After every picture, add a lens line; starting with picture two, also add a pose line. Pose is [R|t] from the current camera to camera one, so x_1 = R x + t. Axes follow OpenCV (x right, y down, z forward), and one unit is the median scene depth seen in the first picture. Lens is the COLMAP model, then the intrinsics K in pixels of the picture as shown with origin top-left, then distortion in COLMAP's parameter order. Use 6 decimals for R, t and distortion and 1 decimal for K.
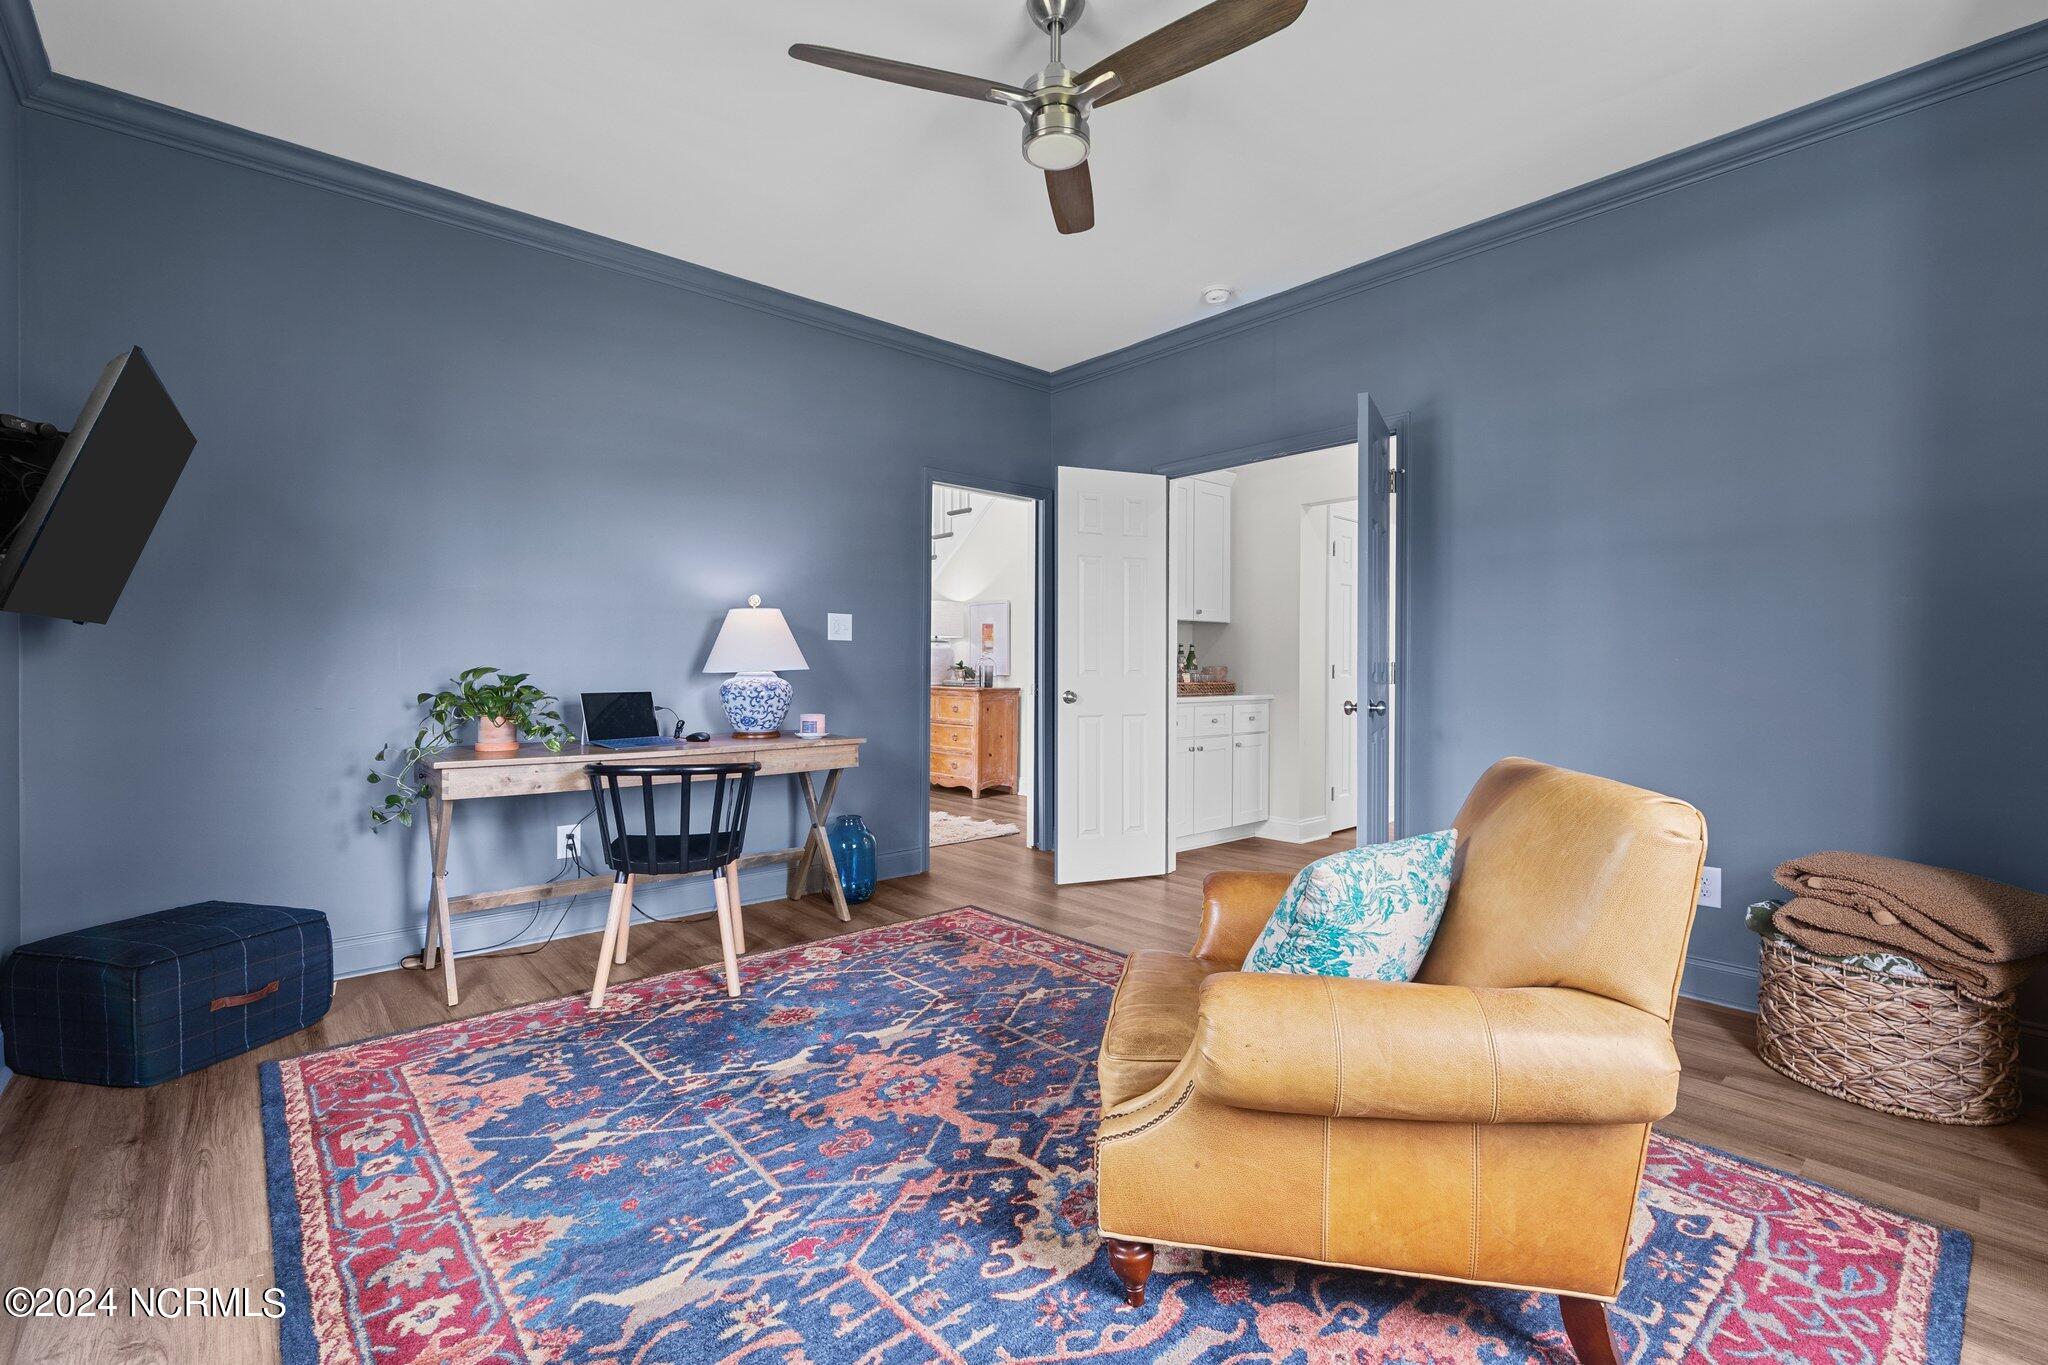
lens RADIAL K [[892.7, 0, 1009.4], [0, 892.7, 697.9], [0, 0, 1]] dist [0.000546, 0.000316]
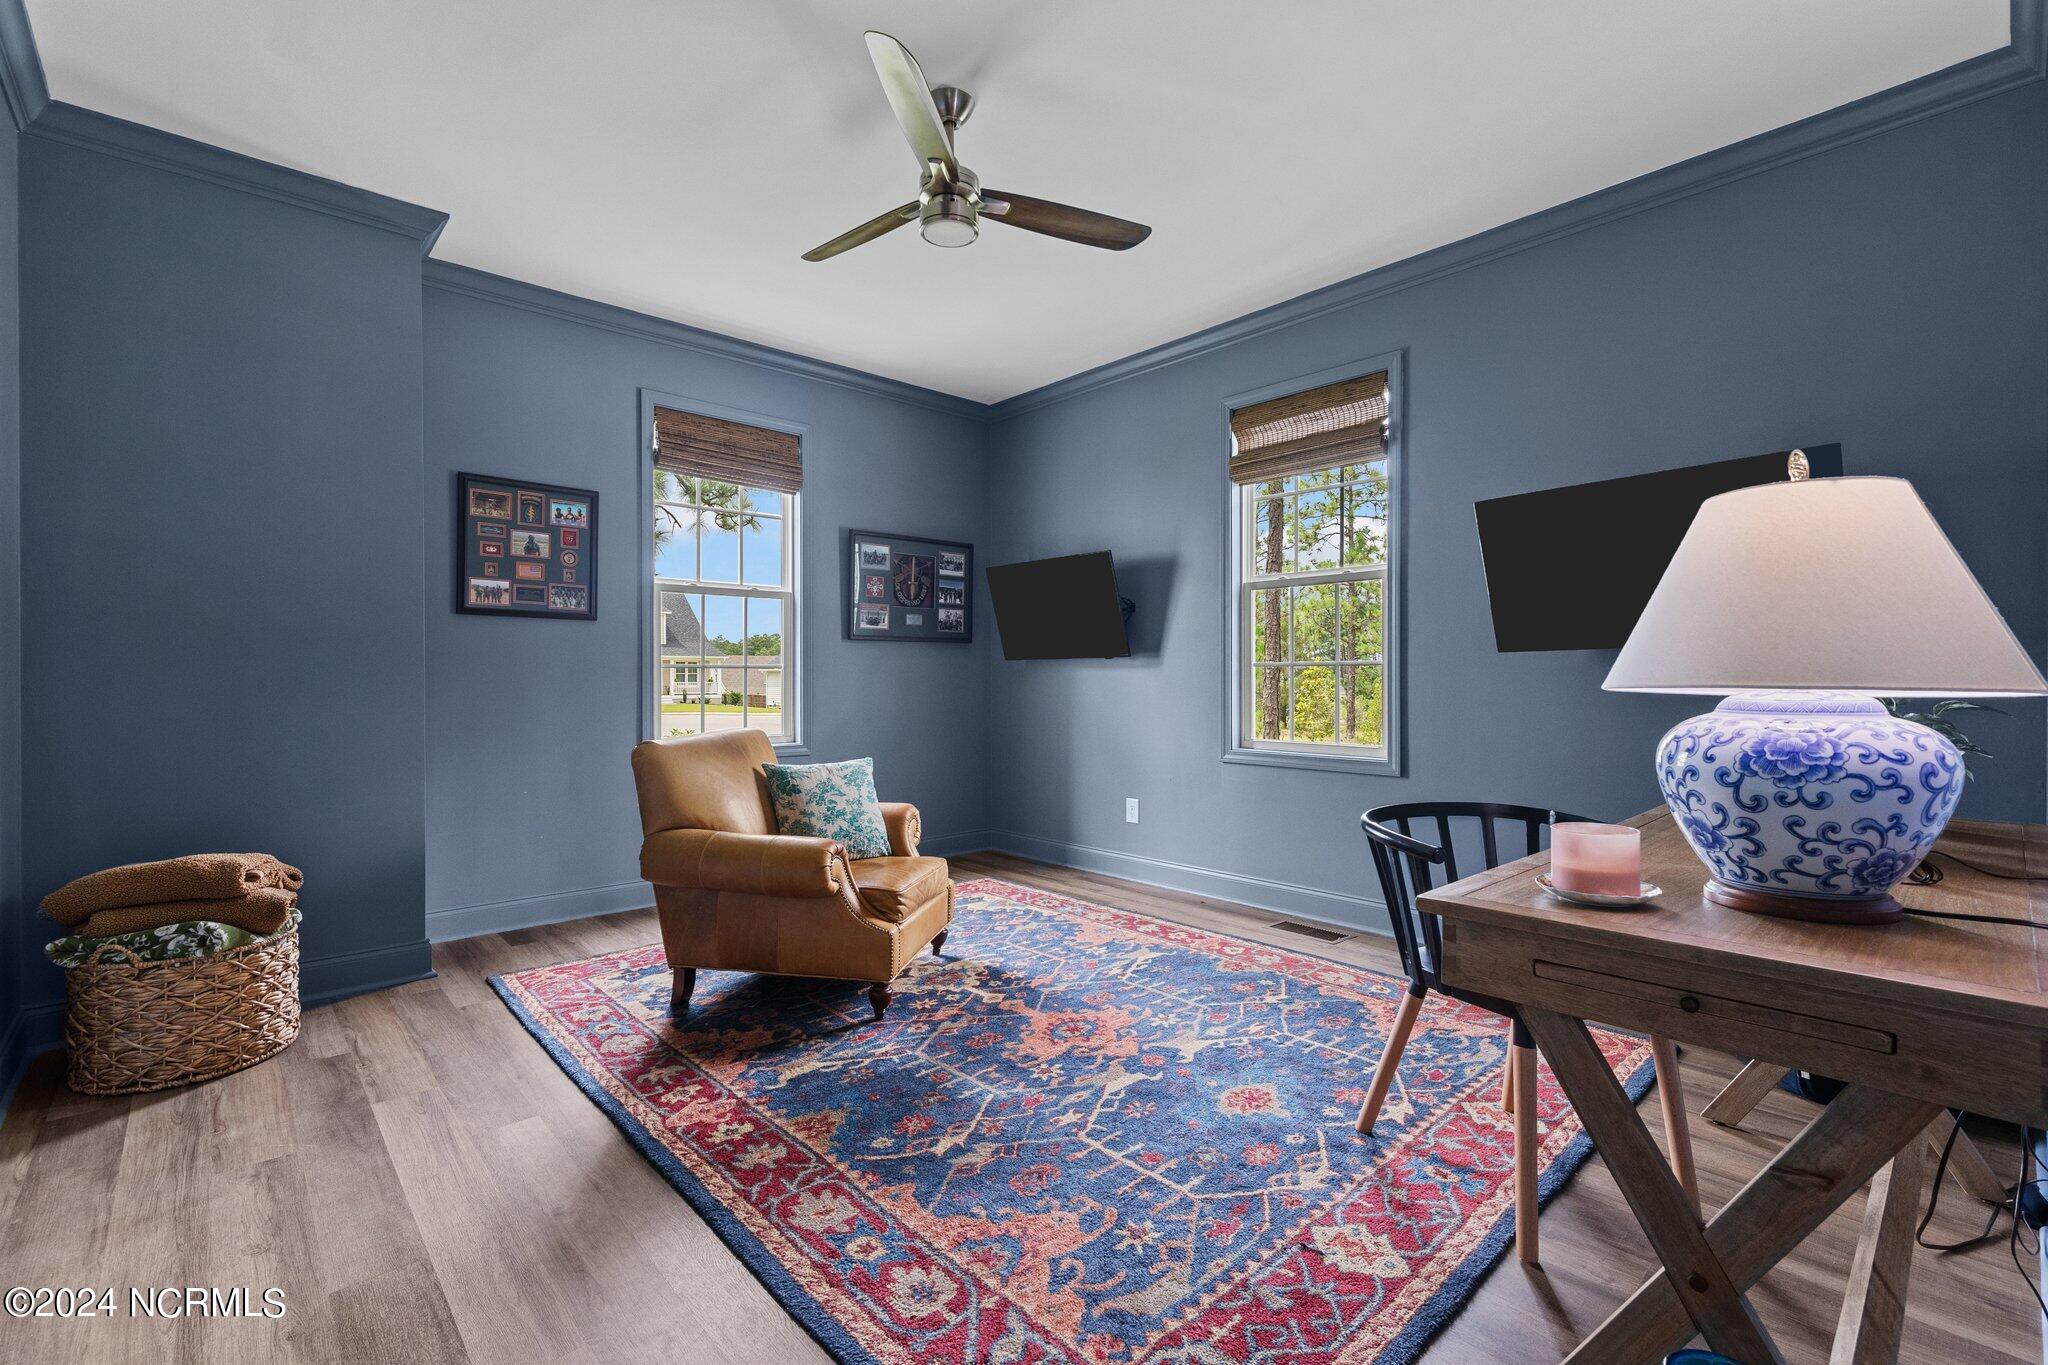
lens RADIAL K [[892.7, 0, 1009.4], [0, 892.7, 697.9], [0, 0, 1]] dist [0.000546, 0.000316]
pose [[-0.999890, -0.002383, -0.014623, -0.007471], [-0.003132, 0.998671, 0.051437, -0.068194], [0.014481, 0.051477, -0.998569, 2.063977]]
